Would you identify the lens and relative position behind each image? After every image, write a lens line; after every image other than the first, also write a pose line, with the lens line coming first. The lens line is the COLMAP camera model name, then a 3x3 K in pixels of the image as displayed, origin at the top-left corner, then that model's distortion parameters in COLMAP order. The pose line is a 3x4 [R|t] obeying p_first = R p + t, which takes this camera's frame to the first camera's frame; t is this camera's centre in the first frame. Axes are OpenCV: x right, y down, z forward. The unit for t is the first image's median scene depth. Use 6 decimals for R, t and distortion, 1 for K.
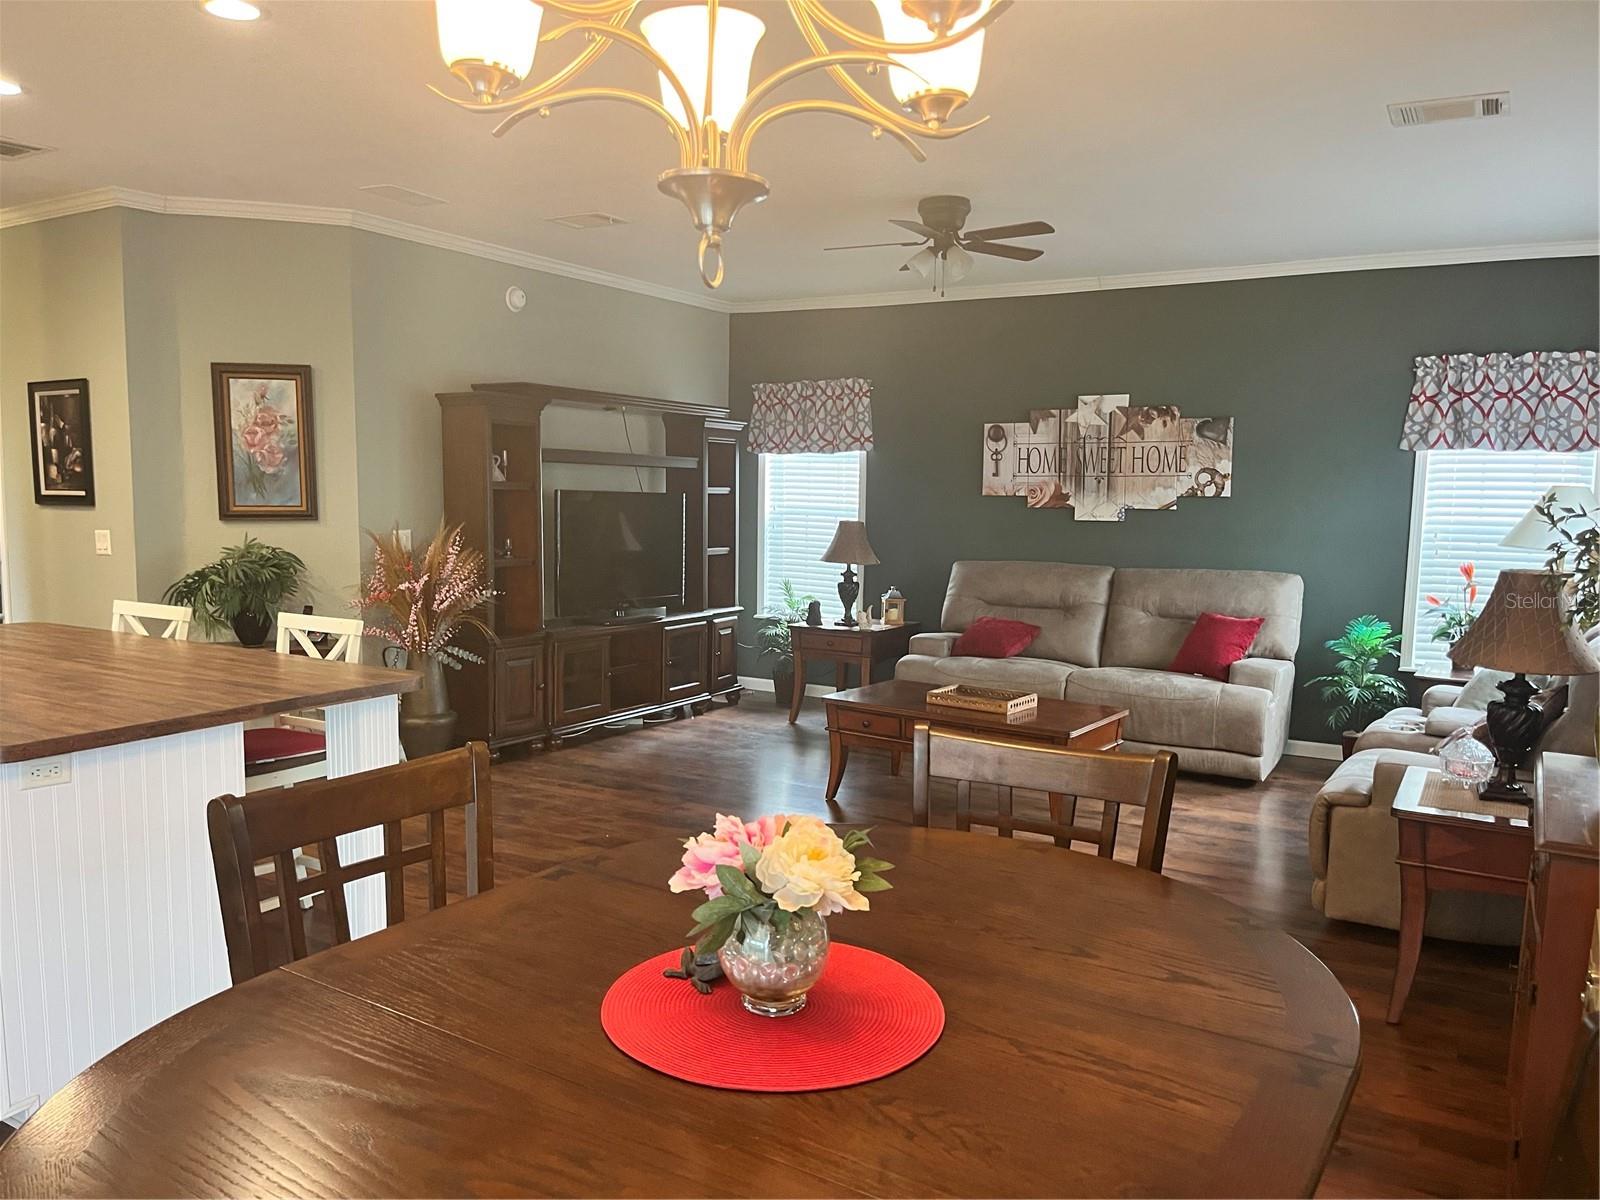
lens RADIAL K [[1223.5, 0, 803.8], [0, 1223.5, 613.3], [0, 0, 1]] dist [0.078811, -0.101060]
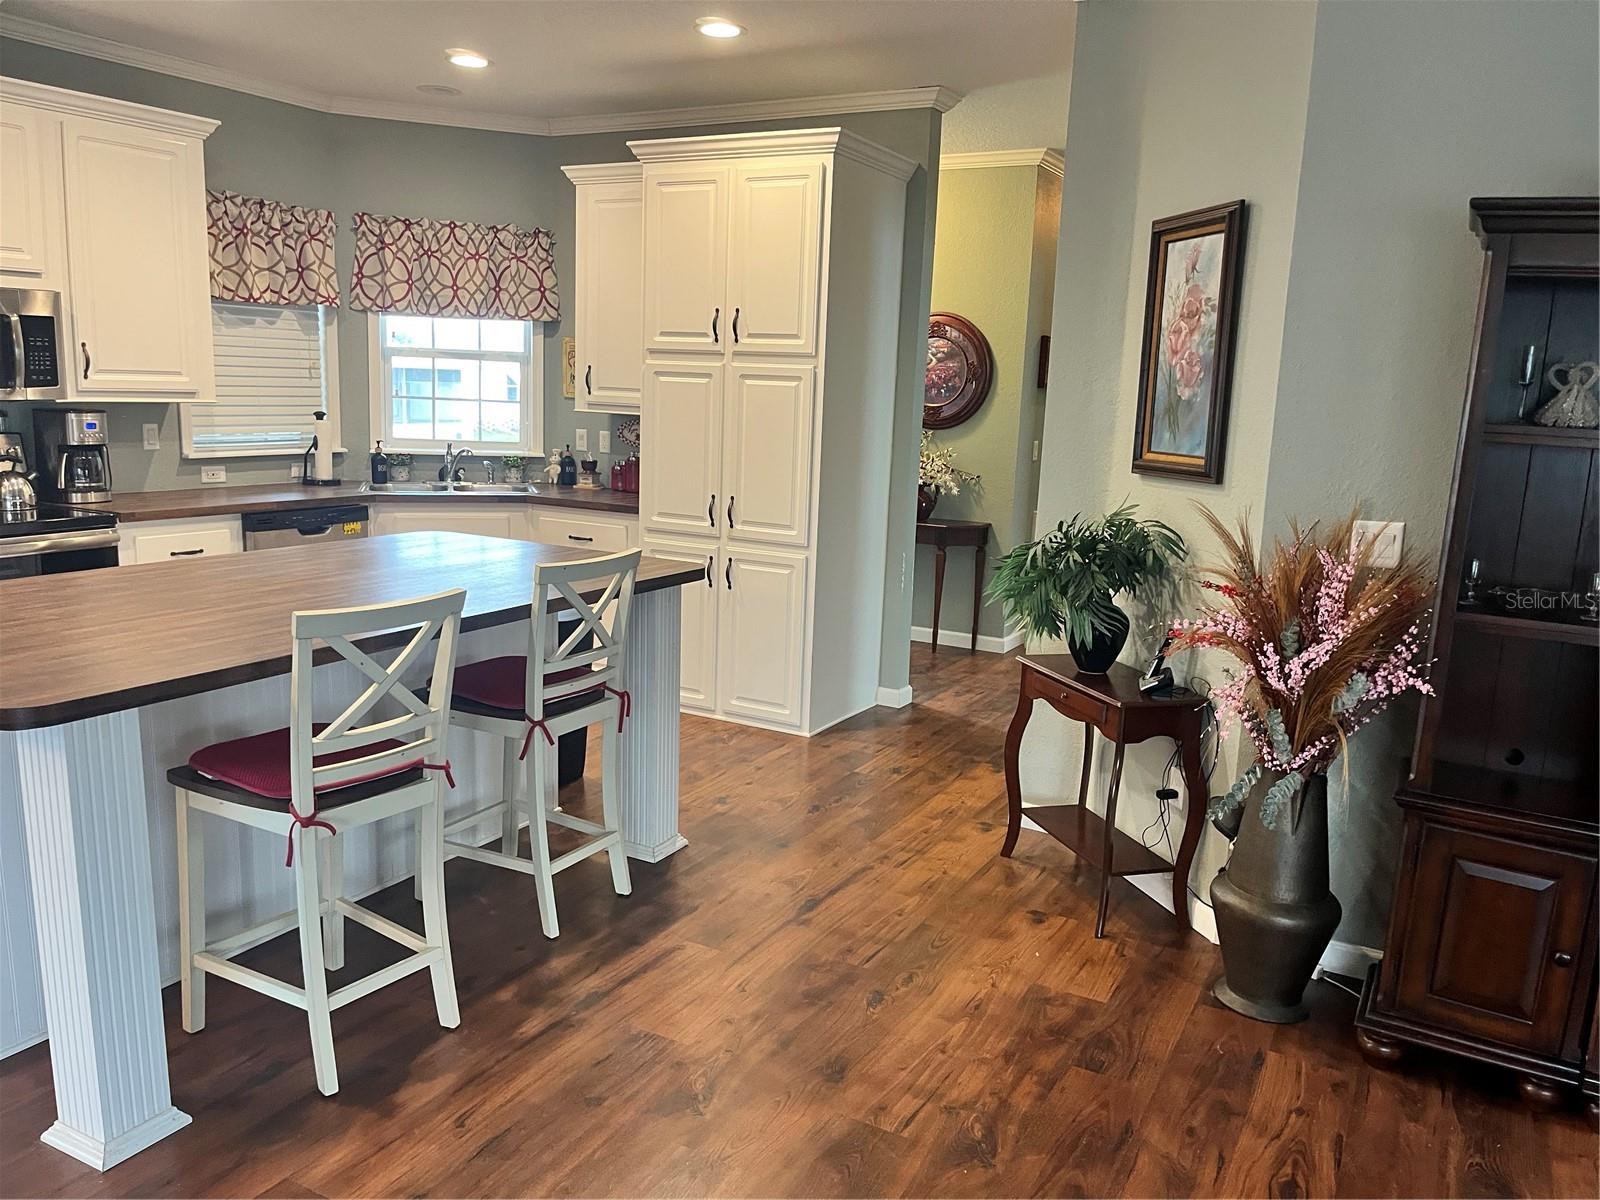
lens RADIAL K [[1220.9, 0, 807.5], [0, 1220.9, 605.0], [0, 0, 1]] dist [0.080048, -0.103182]
pose [[0.034182, 0.168701, -0.985074, 0.163135], [-0.140651, 0.976653, 0.162378, -0.088064], [0.989469, 0.133001, 0.057112, 0.808158]]
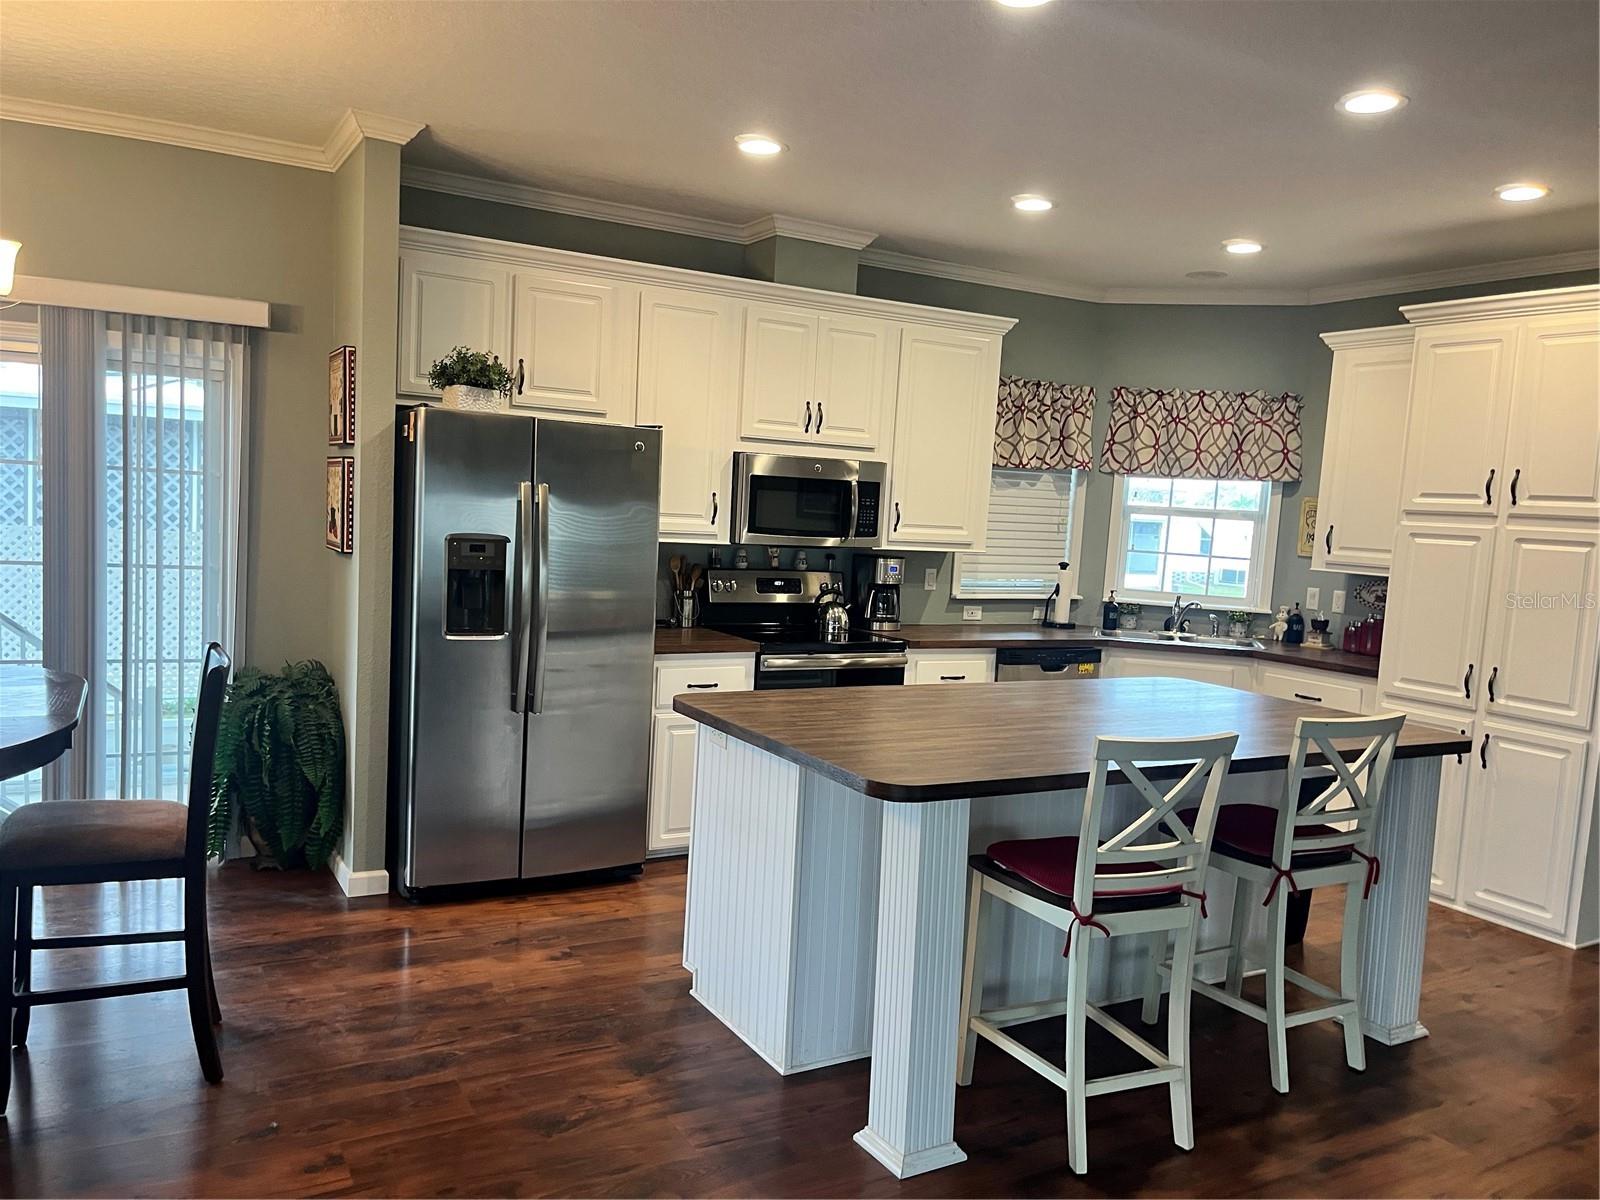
lens RADIAL K [[1224.5, 0, 777.3], [0, 1224.5, 608.9], [0, 0, 1]] dist [0.059805, -0.080856]
pose [[-0.501986, 0.037470, -0.864064, 0.229000], [-0.150627, 0.980005, 0.130006, -0.087240], [0.851658, 0.195413, -0.486305, 0.780042]]
